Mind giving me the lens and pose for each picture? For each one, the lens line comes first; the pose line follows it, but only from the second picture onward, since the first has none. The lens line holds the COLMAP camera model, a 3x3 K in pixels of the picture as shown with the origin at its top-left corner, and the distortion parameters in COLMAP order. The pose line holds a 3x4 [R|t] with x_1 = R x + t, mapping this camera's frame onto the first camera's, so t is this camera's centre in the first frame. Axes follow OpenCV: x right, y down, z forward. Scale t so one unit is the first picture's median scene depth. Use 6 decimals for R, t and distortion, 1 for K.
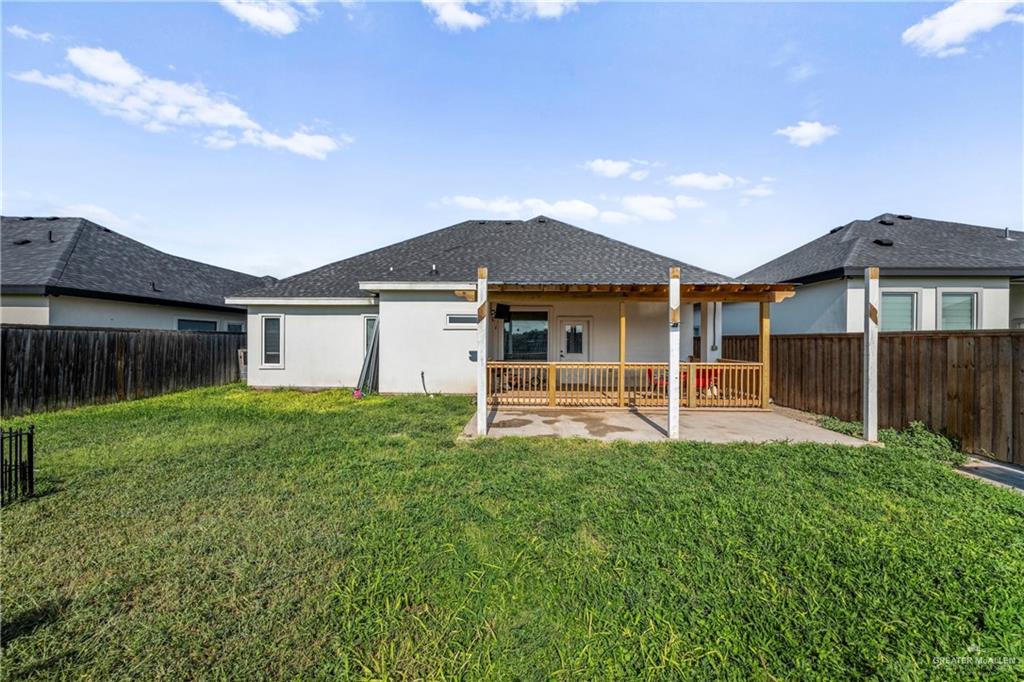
lens RADIAL K [[402.2, 0, 512.0], [0, 402.2, 341.0], [0, 0, 1]] dist [-0.000620, 0.000016]
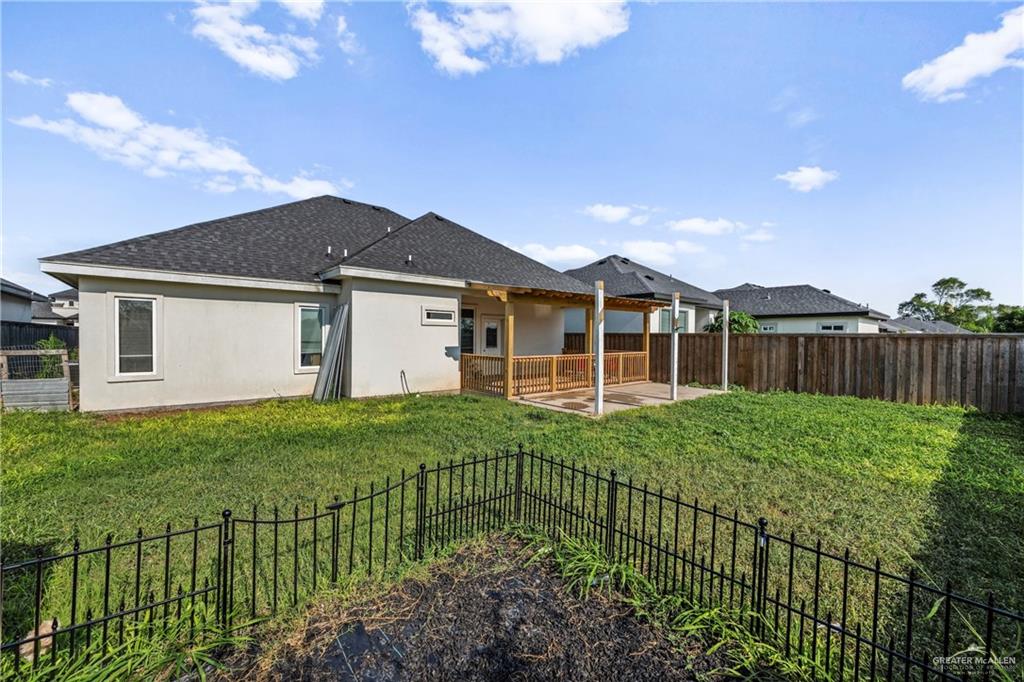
lens RADIAL K [[409.1, 0, 512.0], [0, 409.1, 341.0], [0, 0, 1]] dist [0.000900, 0.000031]
pose [[0.740819, -0.006537, 0.671673, -0.665114], [-0.004680, 0.999878, 0.014894, -0.006548], [-0.671689, -0.014177, 0.740698, 0.138478]]
